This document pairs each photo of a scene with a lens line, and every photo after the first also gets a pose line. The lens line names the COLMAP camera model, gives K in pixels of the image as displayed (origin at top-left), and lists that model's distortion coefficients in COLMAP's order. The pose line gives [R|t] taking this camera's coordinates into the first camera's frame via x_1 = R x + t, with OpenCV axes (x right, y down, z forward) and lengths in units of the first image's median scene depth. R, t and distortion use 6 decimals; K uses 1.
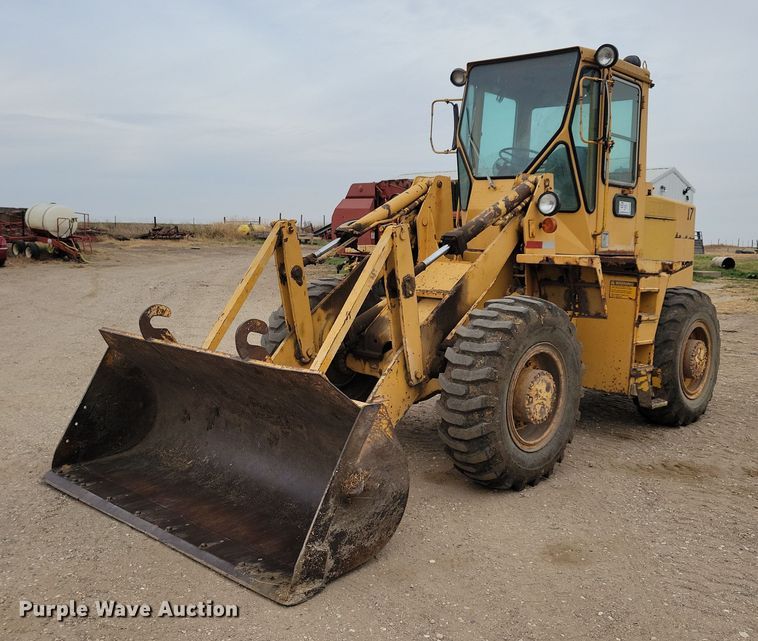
lens RADIAL K [[765.1, 0, 414.1], [0, 765.1, 320.0], [0, 0, 1]] dist [0.036785, 0.010918]
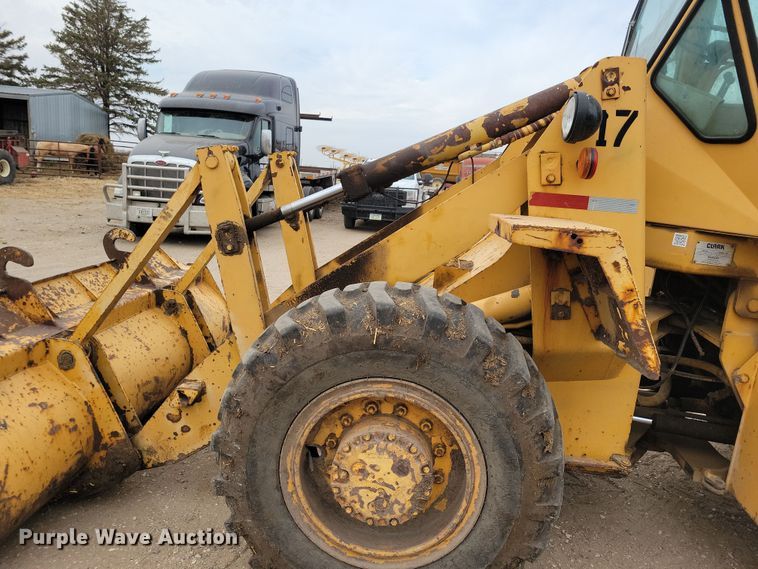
lens RADIAL K [[565.0, 0, 385.8], [0, 565.0, 283.5], [0, 0, 1]] dist [0.062898, -0.055240]
pose [[0.589800, 0.174875, -0.788387, 0.370300], [-0.147315, 0.983189, 0.107877, -0.061470], [0.793999, 0.052516, 0.605647, 0.617283]]
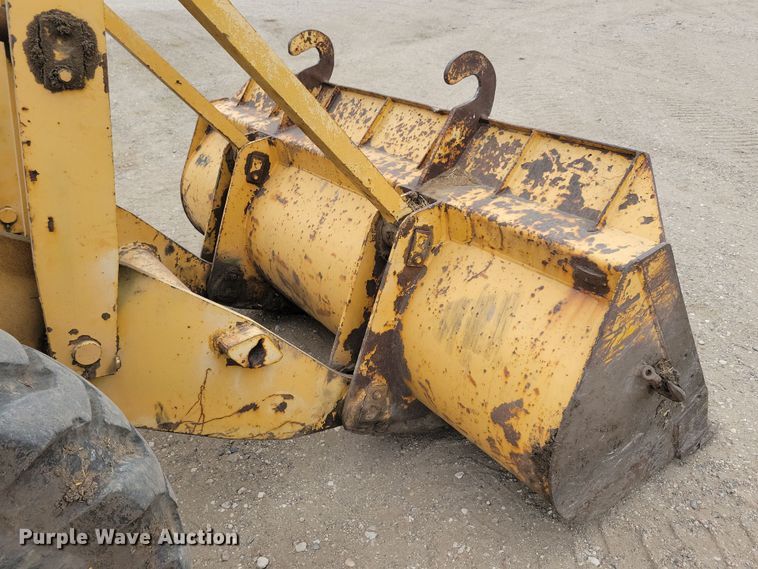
lens RADIAL K [[601.5, 0, 413.0], [0, 601.5, 269.1], [0, 0, 1]] dist [0.055852, -0.049064]
pose [[-0.984201, -0.057704, 0.167386, -0.278798], [0.051105, 0.812576, 0.580610, -0.100101], [-0.169518, 0.579992, -0.796789, 1.046131]]
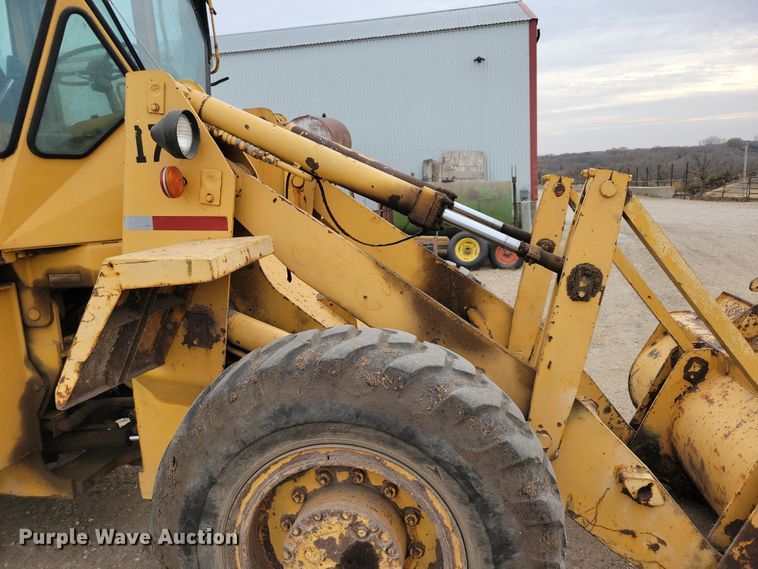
lens RADIAL K [[569.2, 0, 379.0], [0, 569.2, 284.5], [0, 0, 1]] dist [0.062013, -0.049462]
pose [[-0.535219, -0.150207, 0.831252, -0.351070], [0.127406, 0.958451, 0.255224, -0.148829], [-0.835050, 0.242507, -0.493844, 1.140284]]
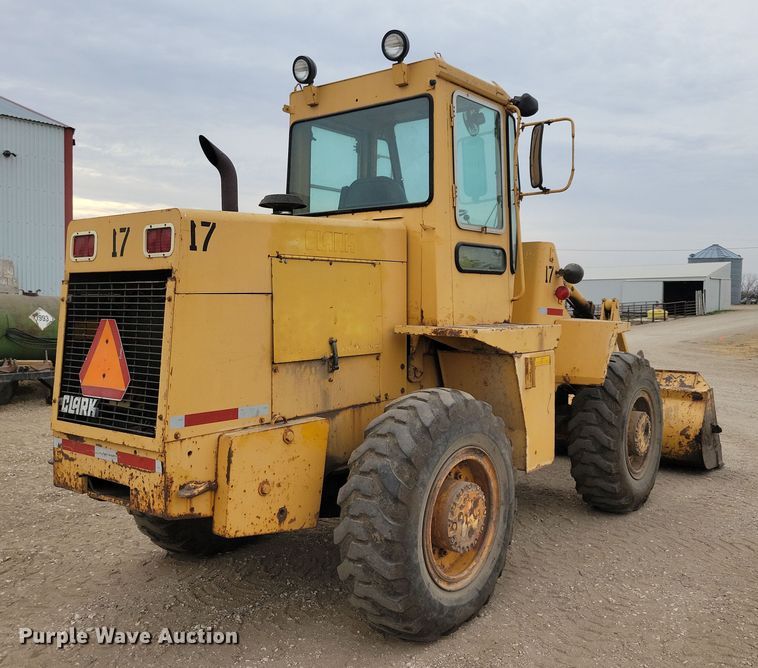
lens RADIAL K [[720.7, 0, 410.4], [0, 720.7, 316.3], [0, 0, 1]] dist [0.042909, -0.002719]
pose [[-0.995022, -0.041225, -0.090731, 0.261972], [-0.052835, 0.990166, 0.129534, -0.214612], [0.084498, 0.133683, -0.987415, 1.946982]]
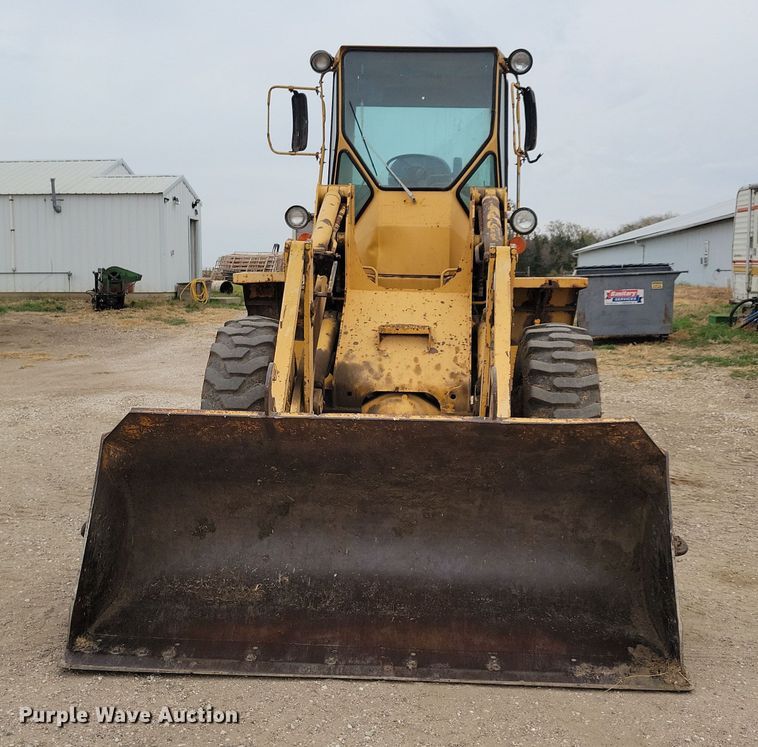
lens RADIAL K [[941.0, 0, 400.0], [0, 941.0, 372.1], [0, 0, 1]] dist [-0.008848, -0.004432]
pose [[0.779866, -0.088453, 0.619665, -0.574920], [0.080445, 0.995919, 0.040919, -0.028597], [-0.620756, 0.017937, 0.783799, 0.202457]]
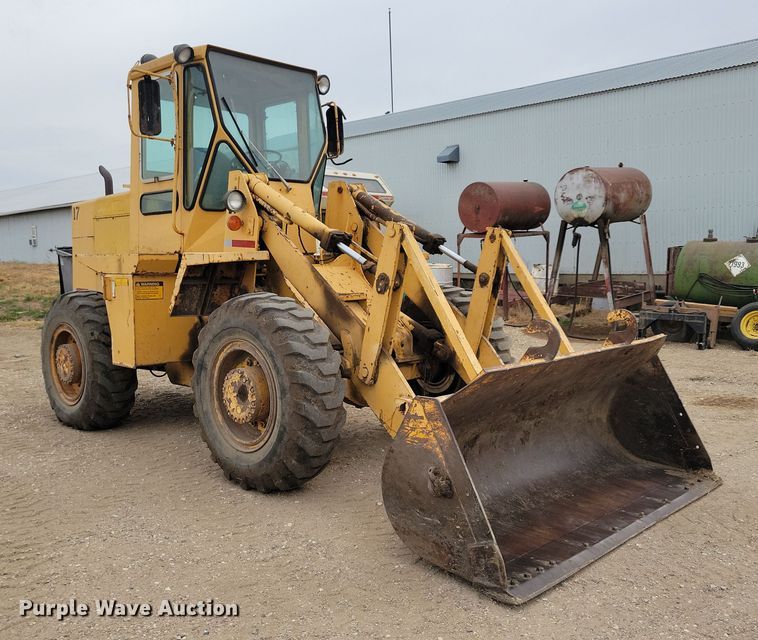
lens RADIAL K [[741.1, 0, 392.0], [0, 741.1, 322.6], [0, 0, 1]] dist [0.019294, 0.007158]
pose [[0.030800, -0.124204, 0.991779, -0.886397], [0.114987, 0.986102, 0.119922, -0.104019], [-0.992889, 0.110348, 0.044653, 0.851813]]
